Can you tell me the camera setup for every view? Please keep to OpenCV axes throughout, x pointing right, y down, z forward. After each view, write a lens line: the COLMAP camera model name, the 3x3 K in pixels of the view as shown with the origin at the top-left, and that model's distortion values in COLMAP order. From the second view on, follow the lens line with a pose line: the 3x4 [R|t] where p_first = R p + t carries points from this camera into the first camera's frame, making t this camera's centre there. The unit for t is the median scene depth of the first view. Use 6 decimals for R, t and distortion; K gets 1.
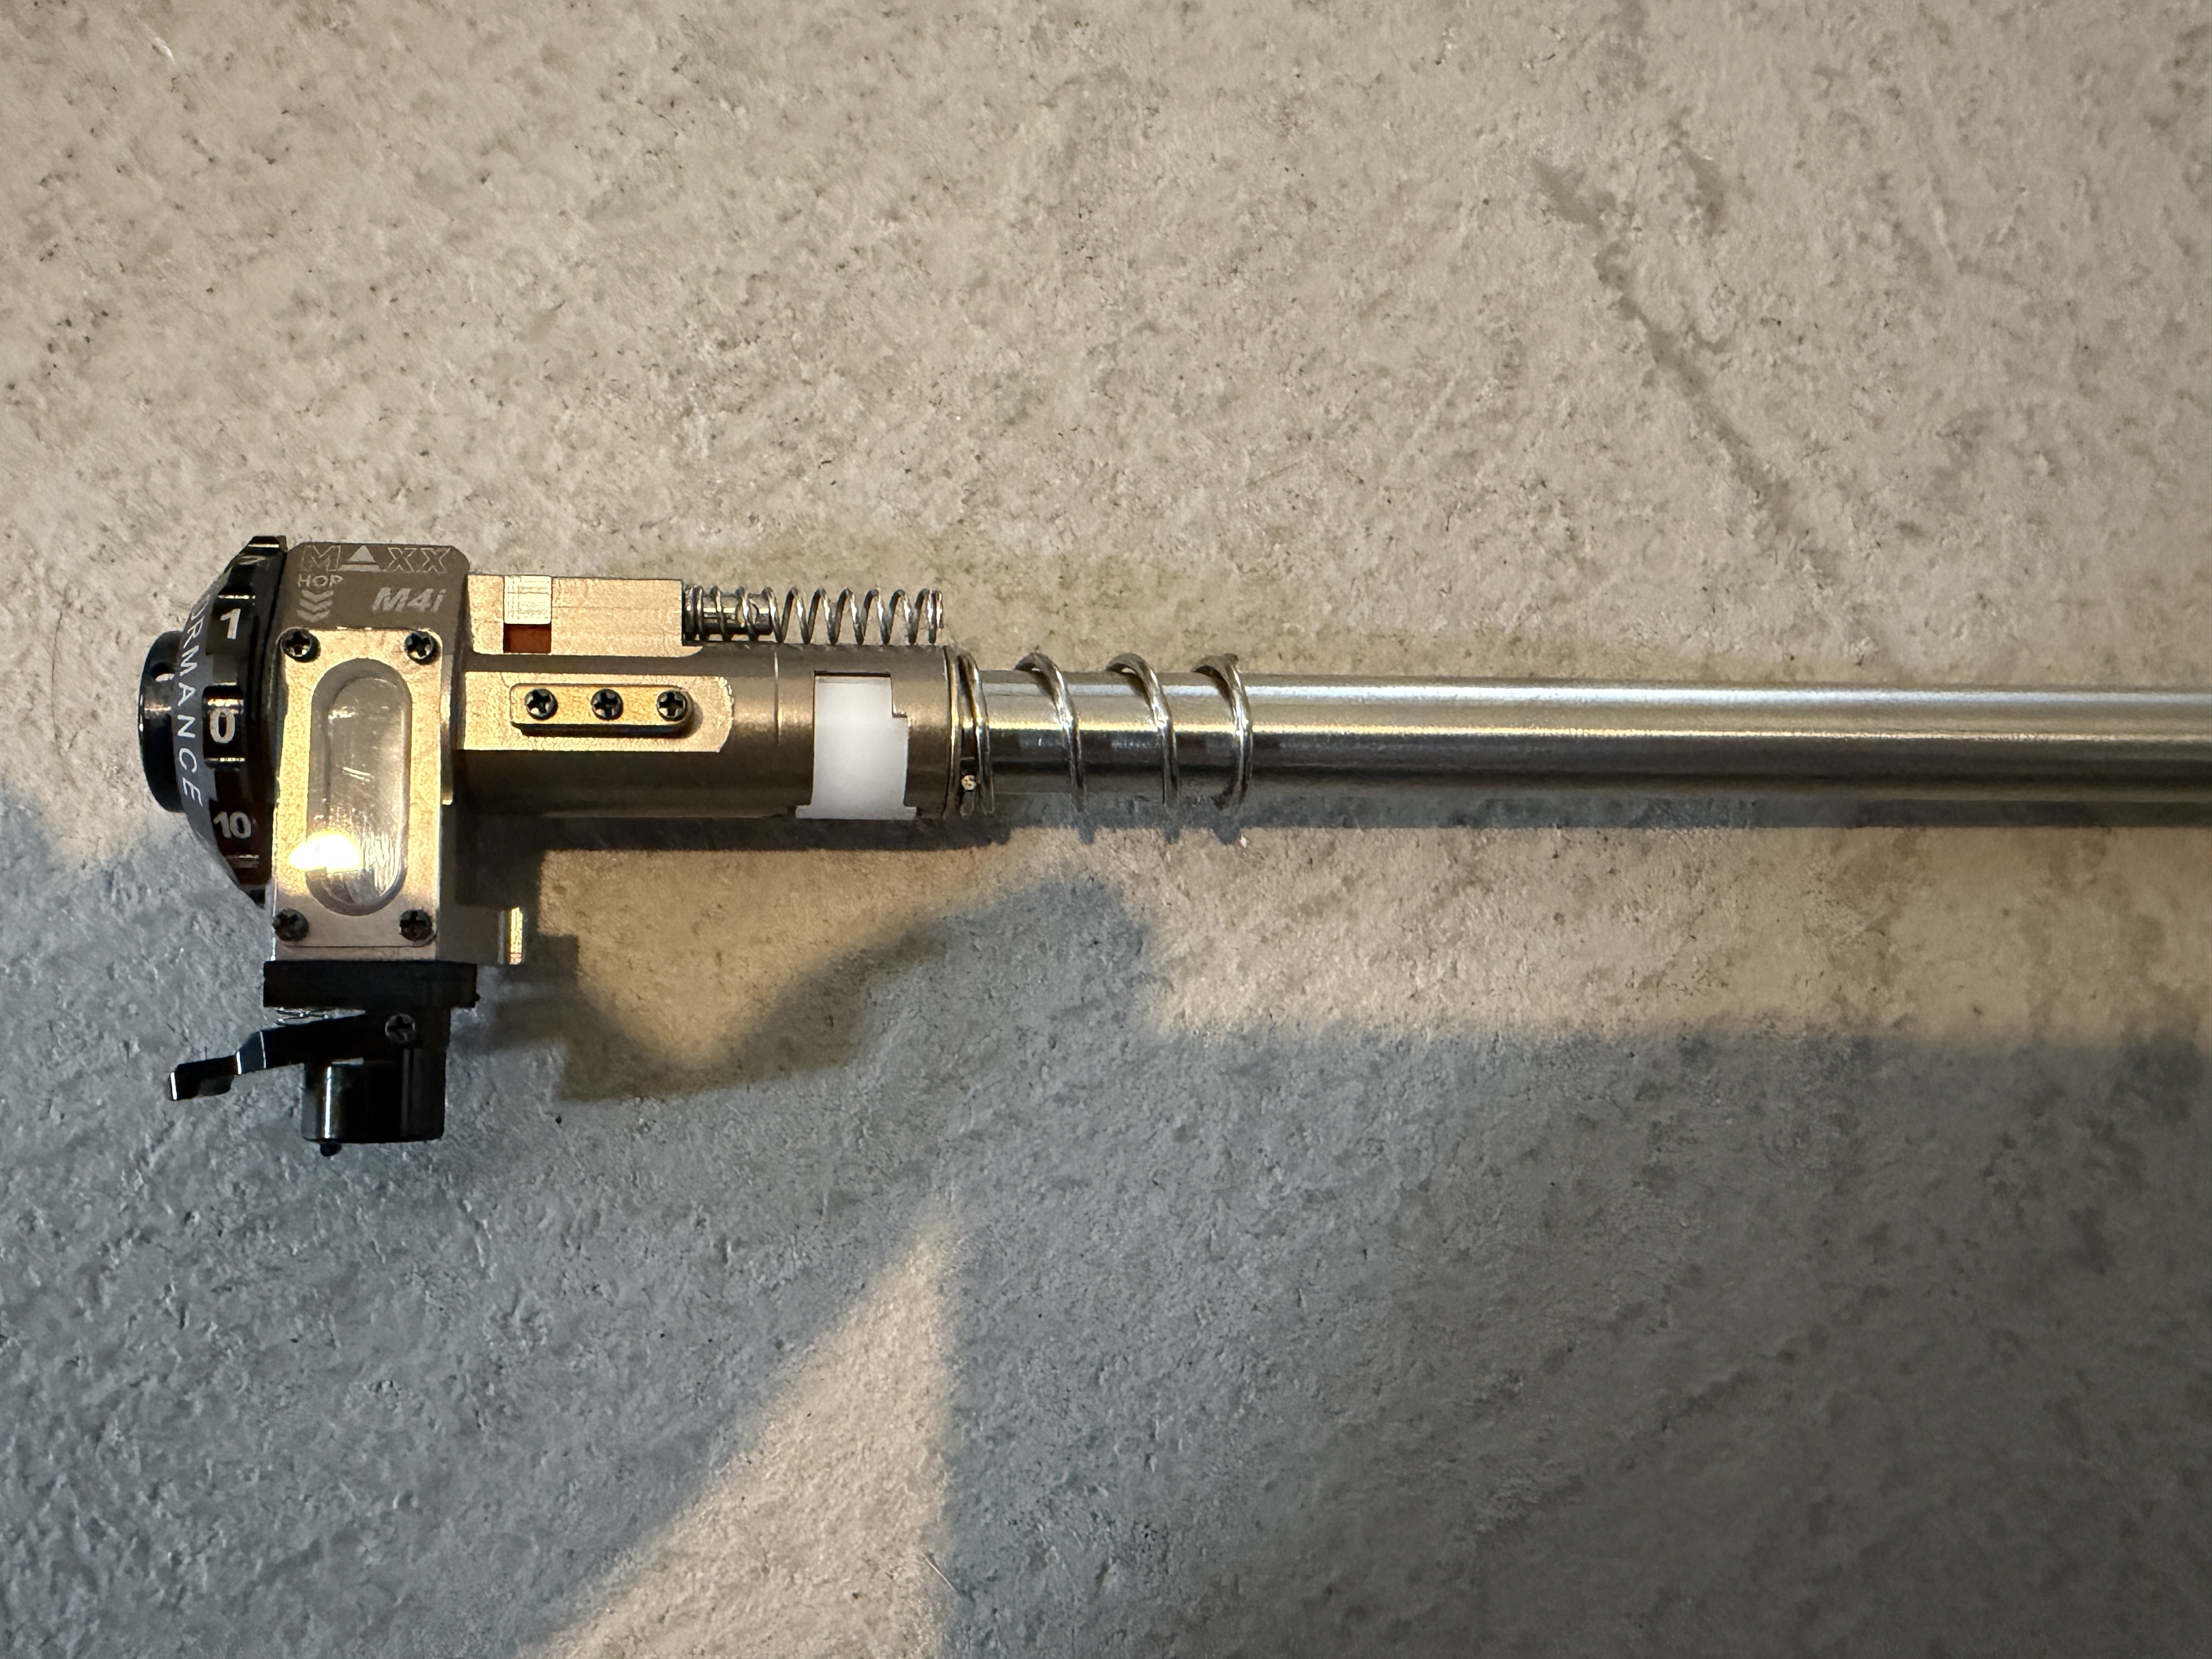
lens RADIAL K [[1691.1, 0, 1106.0], [0, 1691.1, 829.5], [0, 0, 1]] dist [0.038454, -0.044132]
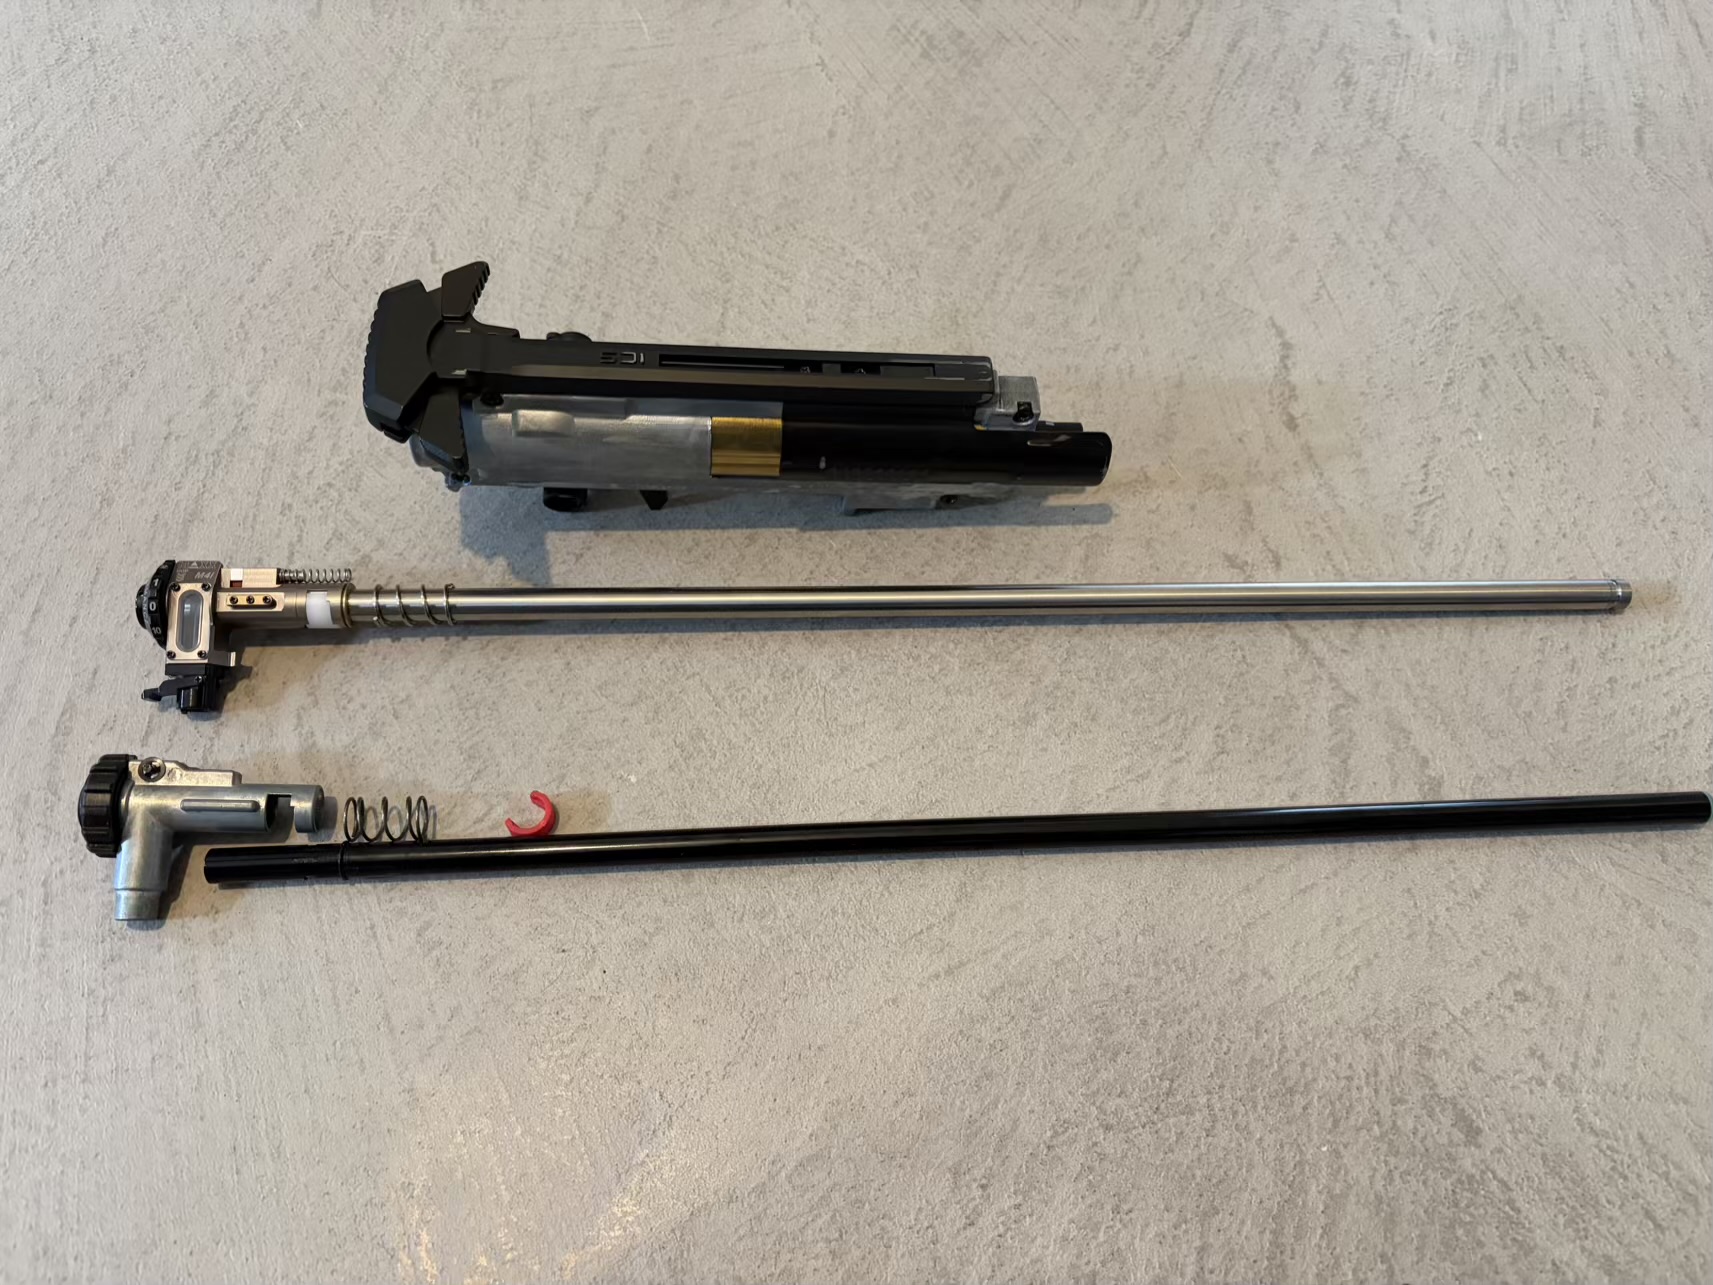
lens RADIAL K [[1330.2, 0, 856.5], [0, 1330.2, 642.5], [0, 0, 1]] dist [0.031721, -0.054938]
pose [[0.996729, -0.044443, -0.067504, -0.325394], [0.025825, 0.966584, -0.255048, 0.469983], [0.076583, 0.252470, 0.964569, -1.680668]]
